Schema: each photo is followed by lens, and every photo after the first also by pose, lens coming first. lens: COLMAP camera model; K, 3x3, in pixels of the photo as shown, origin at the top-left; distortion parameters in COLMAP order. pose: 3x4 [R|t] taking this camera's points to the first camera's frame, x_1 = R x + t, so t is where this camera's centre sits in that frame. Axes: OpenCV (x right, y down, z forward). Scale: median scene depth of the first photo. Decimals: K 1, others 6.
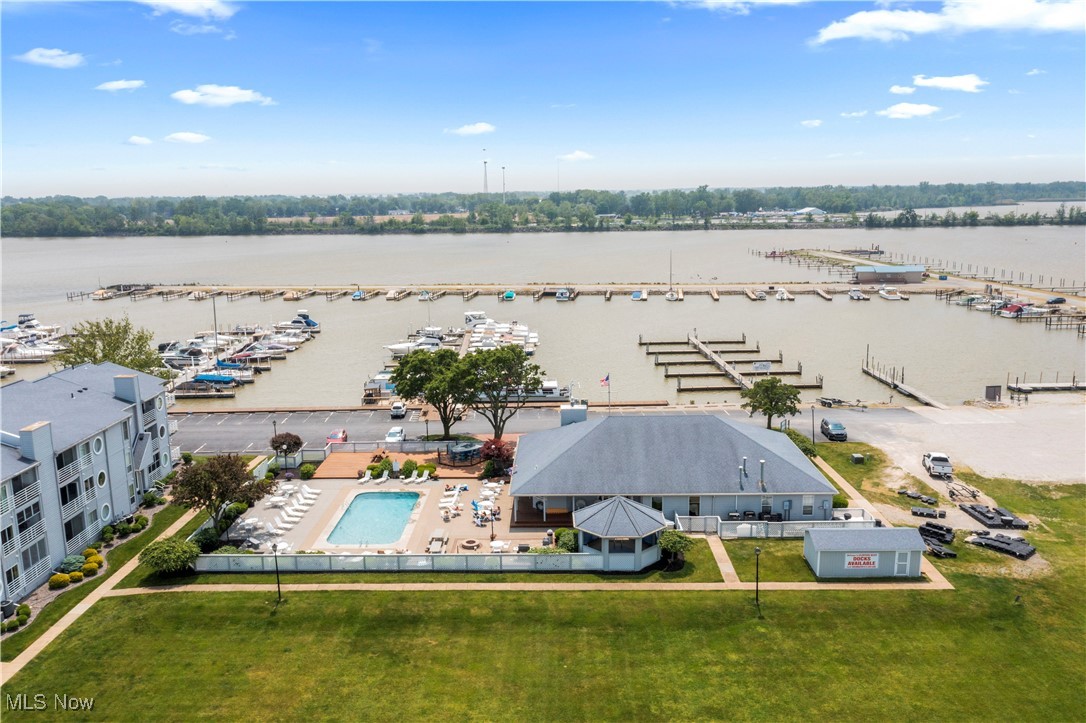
lens RADIAL K [[867.5, 0, 543.0], [0, 867.5, 361.5], [0, 0, 1]] dist [-0.000822, 0.000897]
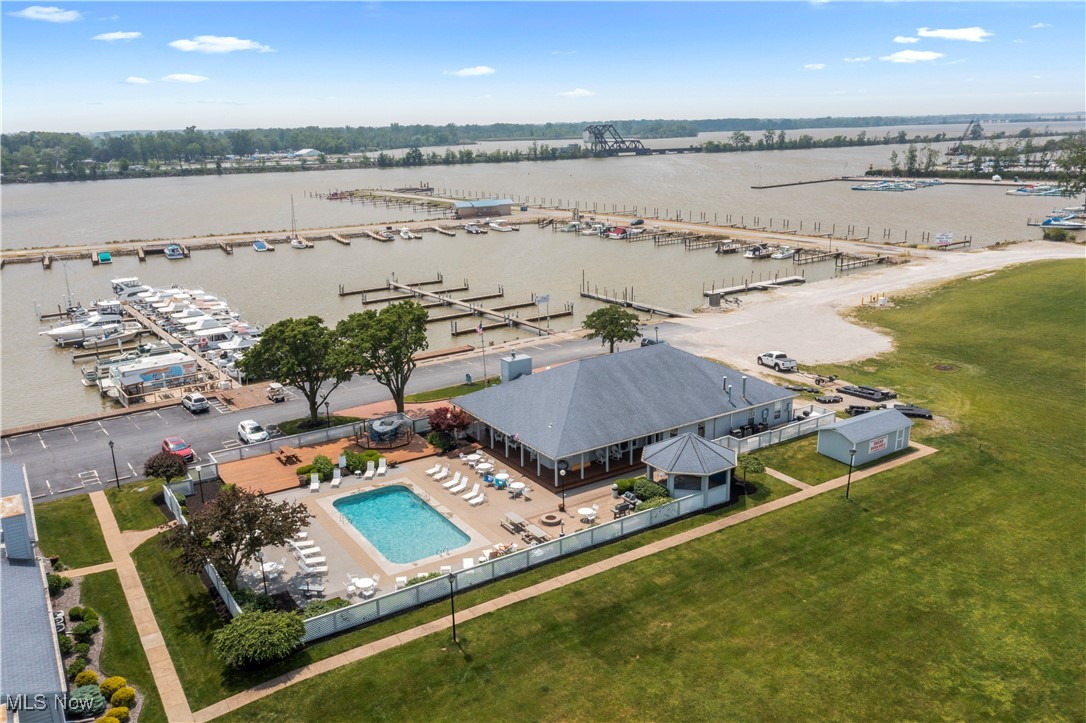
lens RADIAL K [[867.5, 0, 543.0], [0, 867.5, 361.5], [0, 0, 1]] dist [-0.000822, 0.000897]
pose [[0.820694, -0.149679, 0.551413, -0.418470], [0.114655, 0.988589, 0.097703, -0.028222], [-0.559745, -0.016962, 0.828491, 0.204548]]
